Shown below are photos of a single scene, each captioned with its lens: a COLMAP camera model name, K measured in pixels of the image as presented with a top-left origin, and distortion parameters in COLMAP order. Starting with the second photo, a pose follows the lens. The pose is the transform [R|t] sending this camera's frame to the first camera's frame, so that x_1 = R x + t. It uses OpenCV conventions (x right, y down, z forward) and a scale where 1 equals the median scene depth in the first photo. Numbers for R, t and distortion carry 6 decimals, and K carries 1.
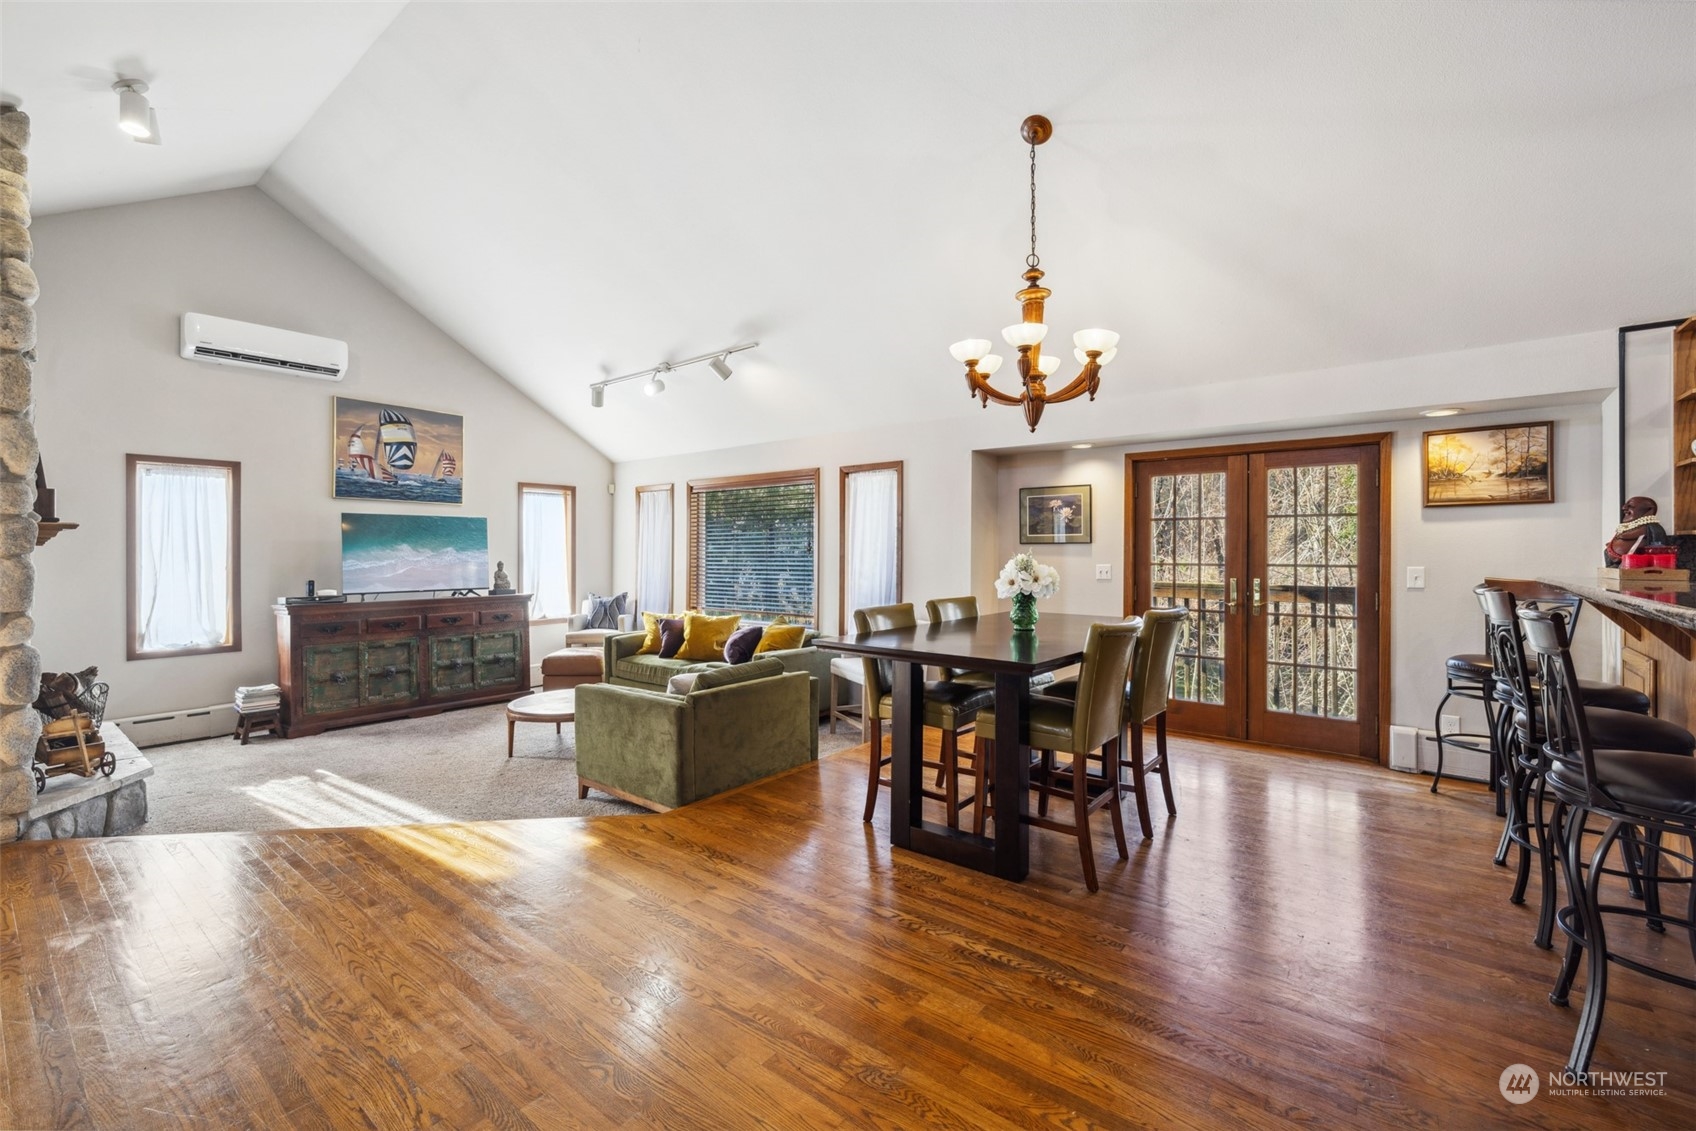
lens RADIAL K [[716.3, 0, 840.7], [0, 716.3, 555.9], [0, 0, 1]] dist [0.000160, 0.000037]
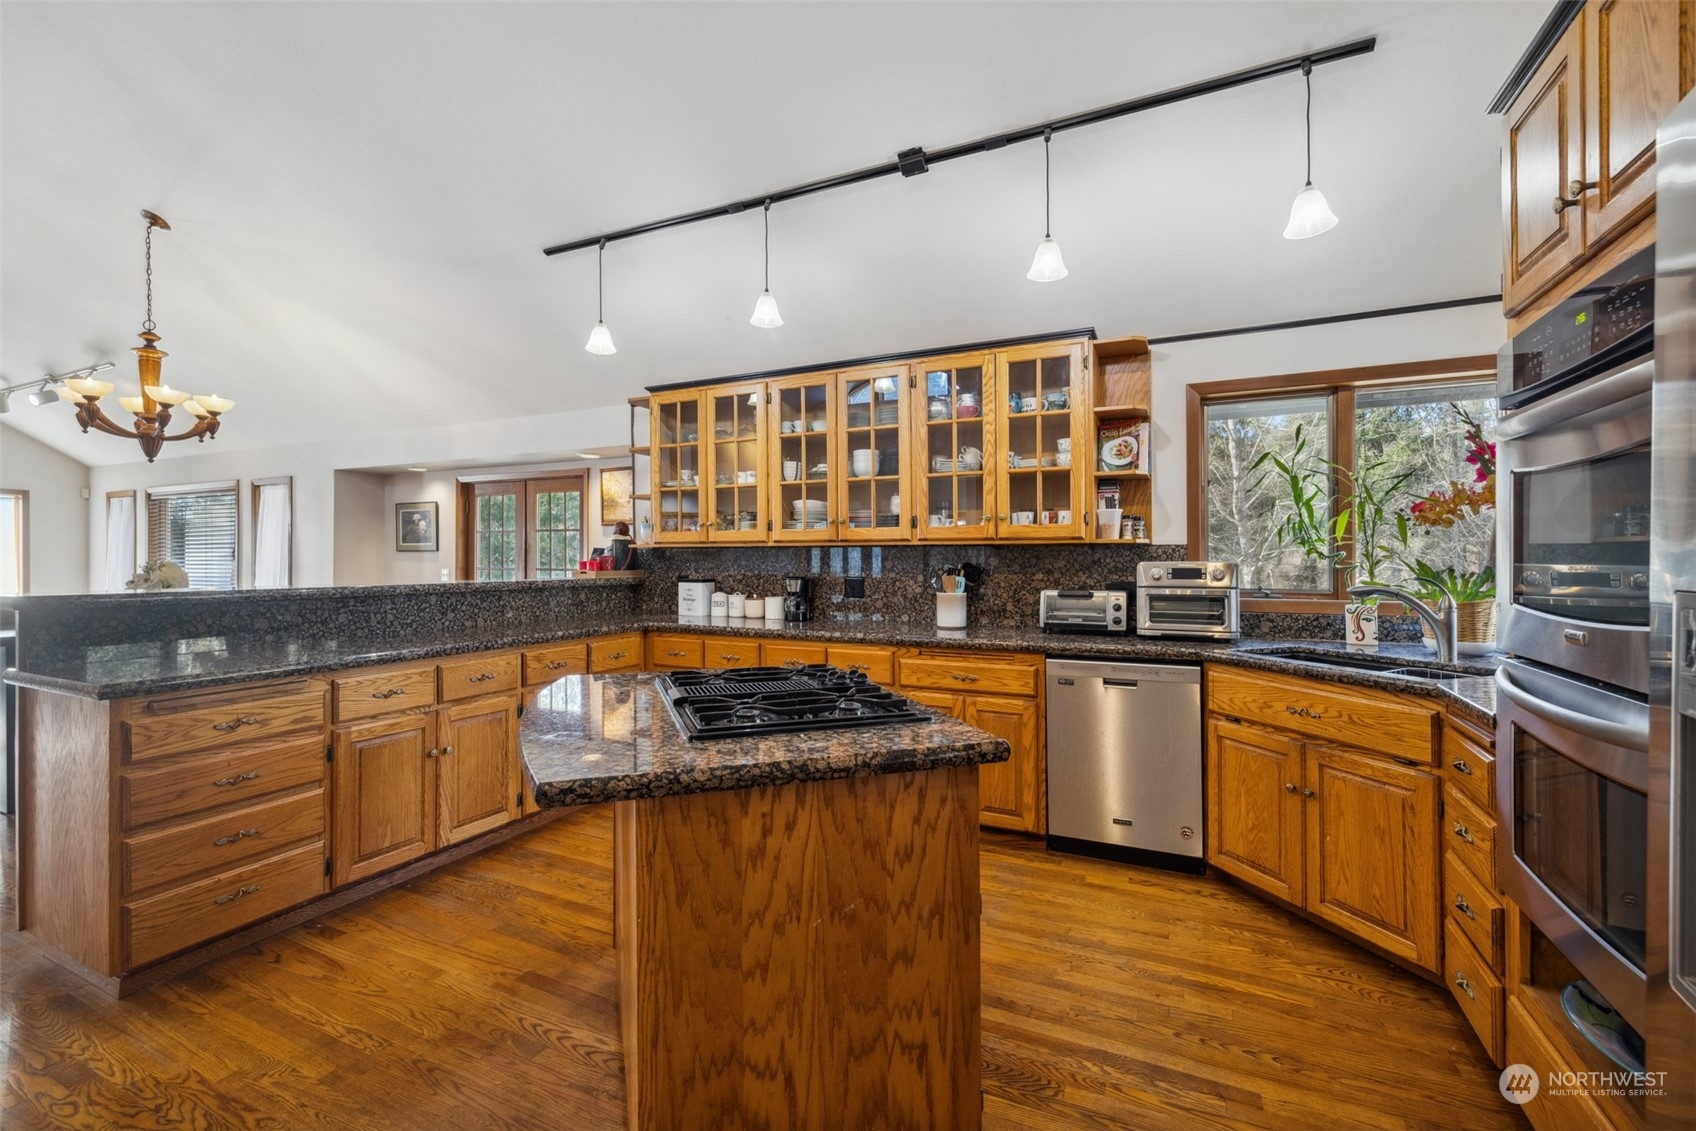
lens RADIAL K [[721.1, 0, 840.2], [0, 721.1, 559.6], [0, 0, 1]] dist [0.001419, 0.000145]
pose [[0.973615, 0.001871, 0.228188, 0.688448], [-0.000928, 0.999991, -0.004239, 0.000703], [-0.228194, 0.003915, 0.973608, -0.300229]]
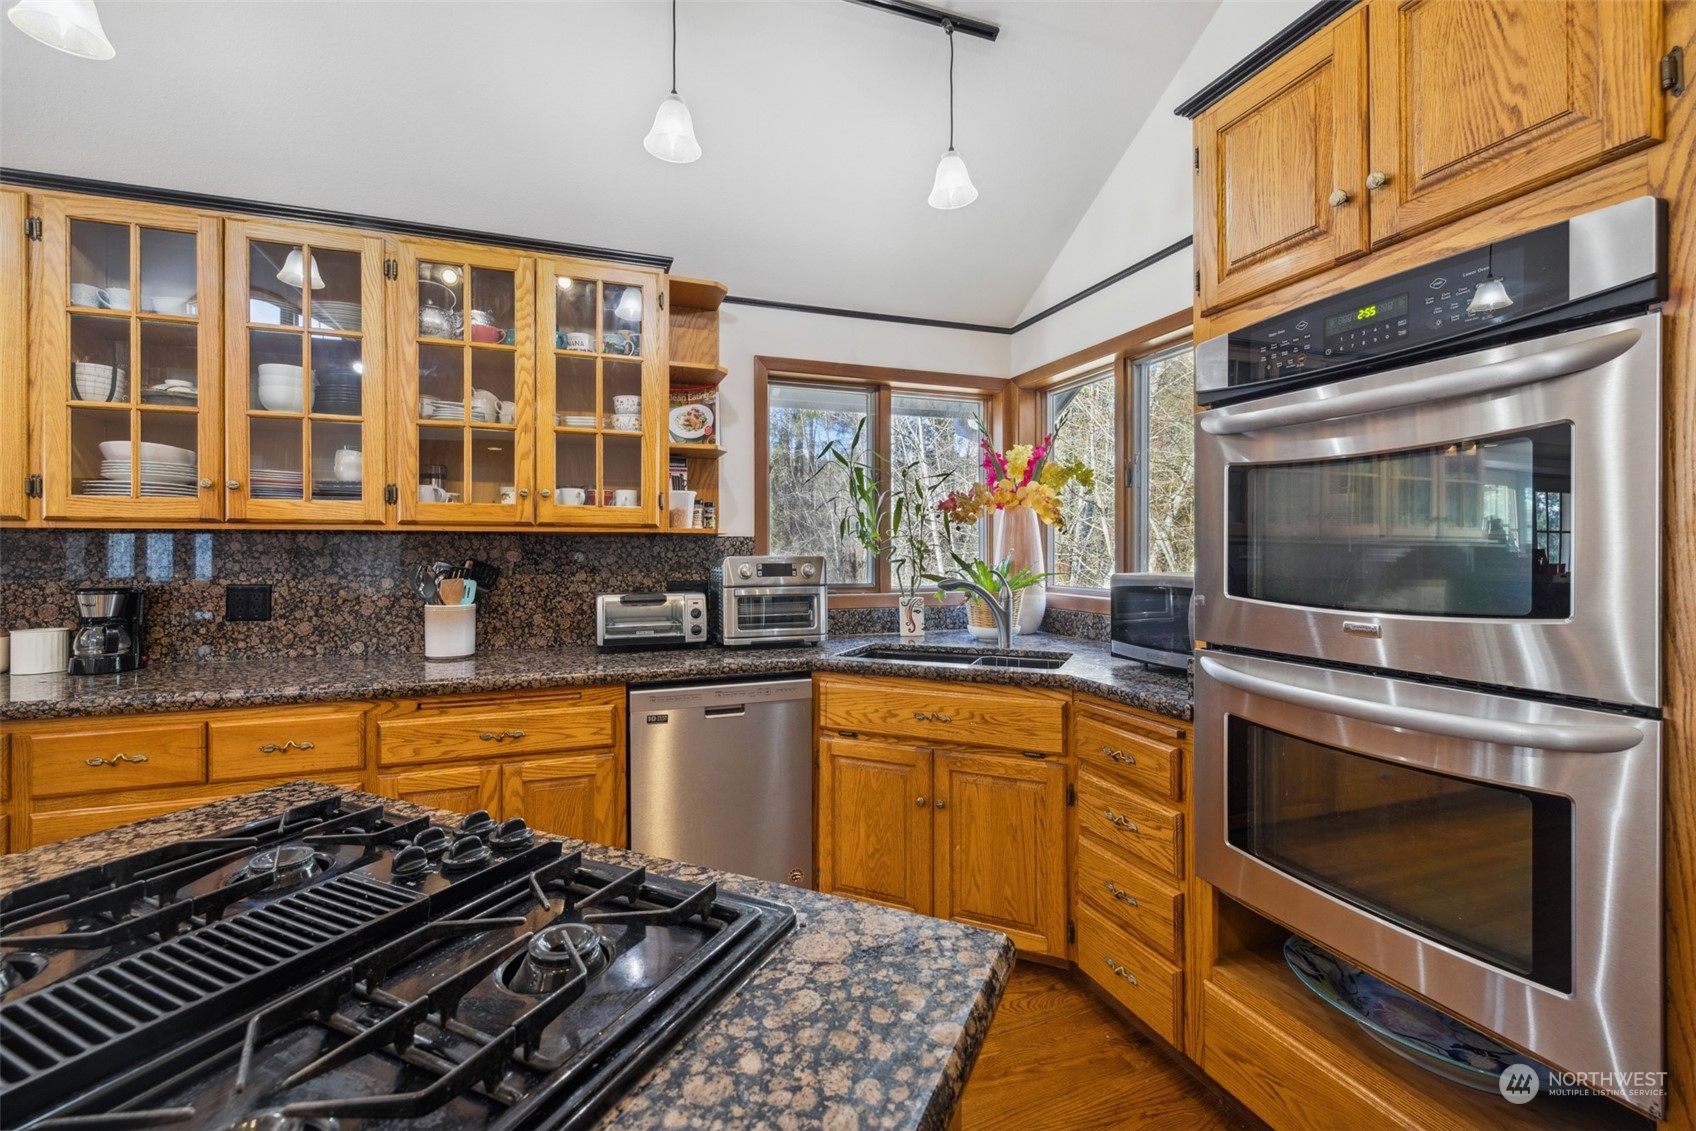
lens RADIAL K [[718.9, 0, 837.0], [0, 718.9, 545.4], [0, 0, 1]] dist [0.001109, -0.000054]
pose [[0.517584, 0.010446, 0.855569, 0.686167], [0.004711, 0.999876, -0.015058, 0.000058], [-0.855619, 0.011824, 0.517471, -0.106398]]
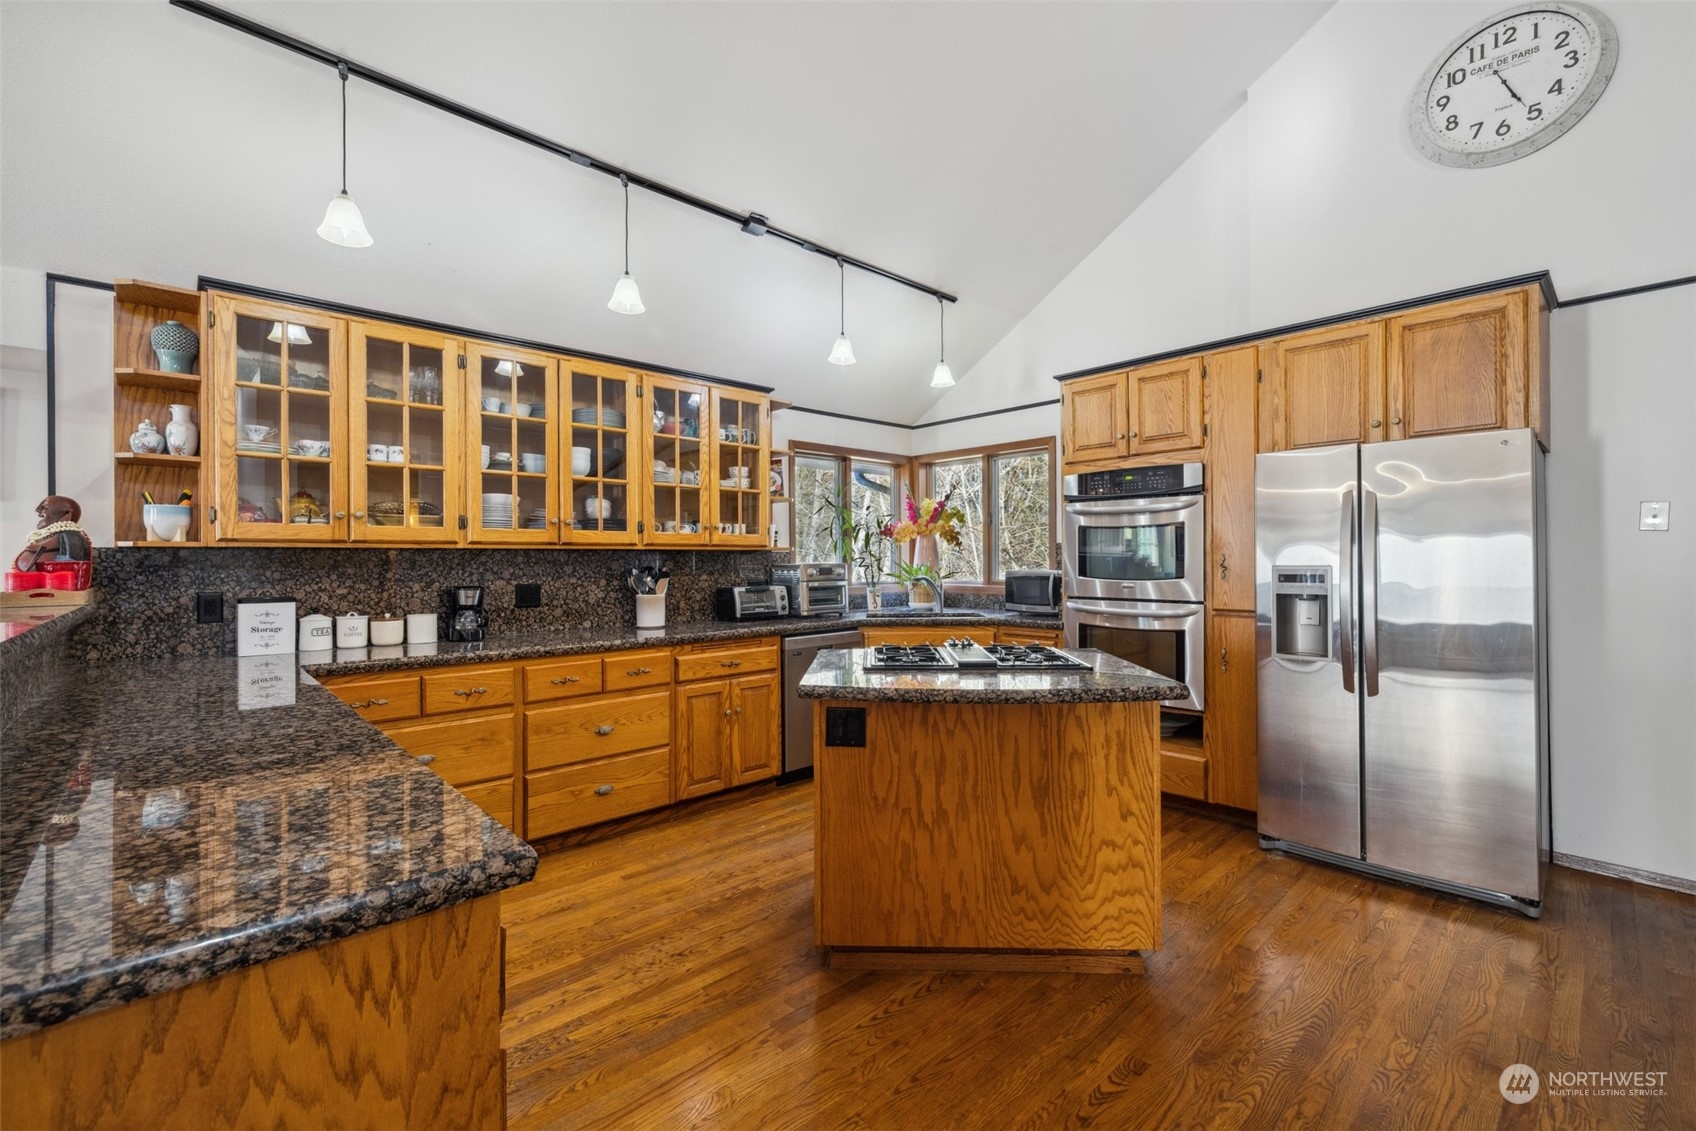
lens RADIAL K [[721.1, 0, 840.2], [0, 721.1, 559.6], [0, 0, 1]] dist [0.001419, 0.000145]
pose [[0.144450, 0.002903, 0.989508, 0.266579], [0.011893, 0.999918, -0.004670, -0.000684], [-0.989441, 0.012443, 0.144404, 0.036156]]
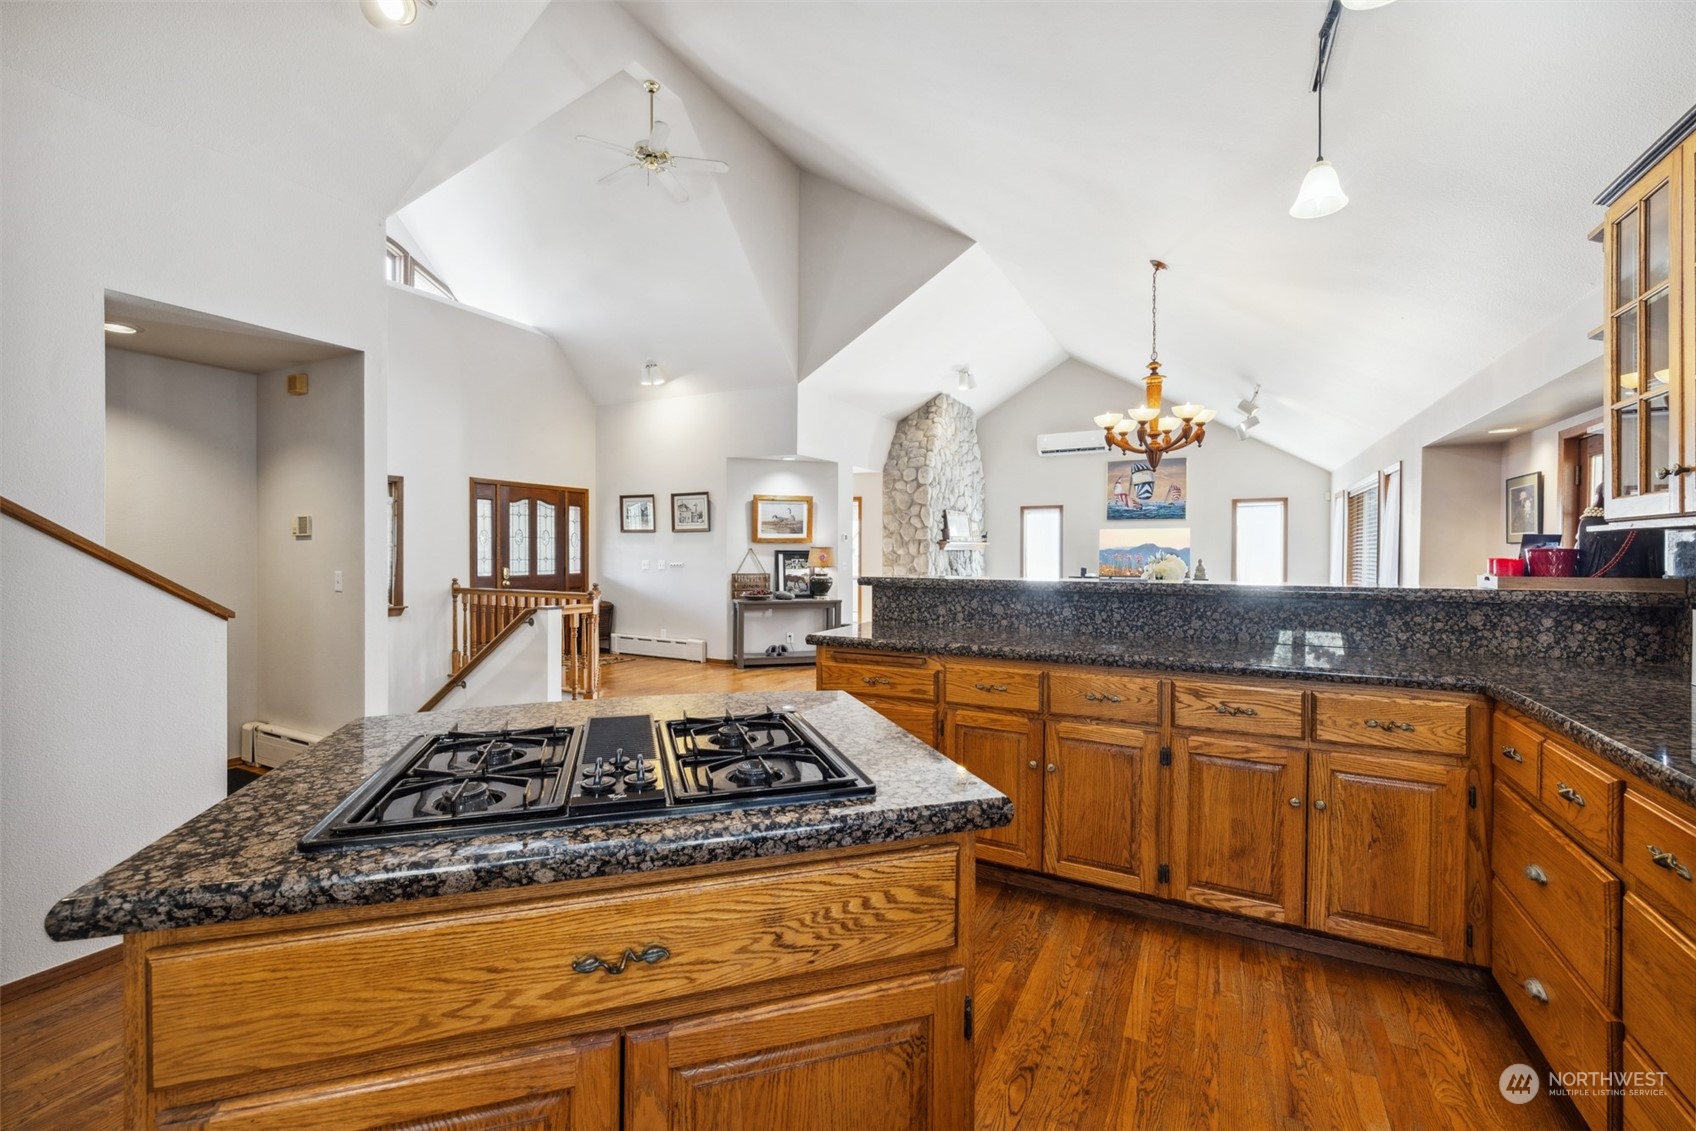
lens RADIAL K [[721.1, 0, 840.2], [0, 721.1, 559.6], [0, 0, 1]] dist [0.001419, 0.000145]
pose [[0.190374, 0.011674, -0.981642, 0.959880], [-0.006108, 0.999924, 0.010707, -0.002193], [0.981693, 0.003958, 0.190431, 0.047155]]
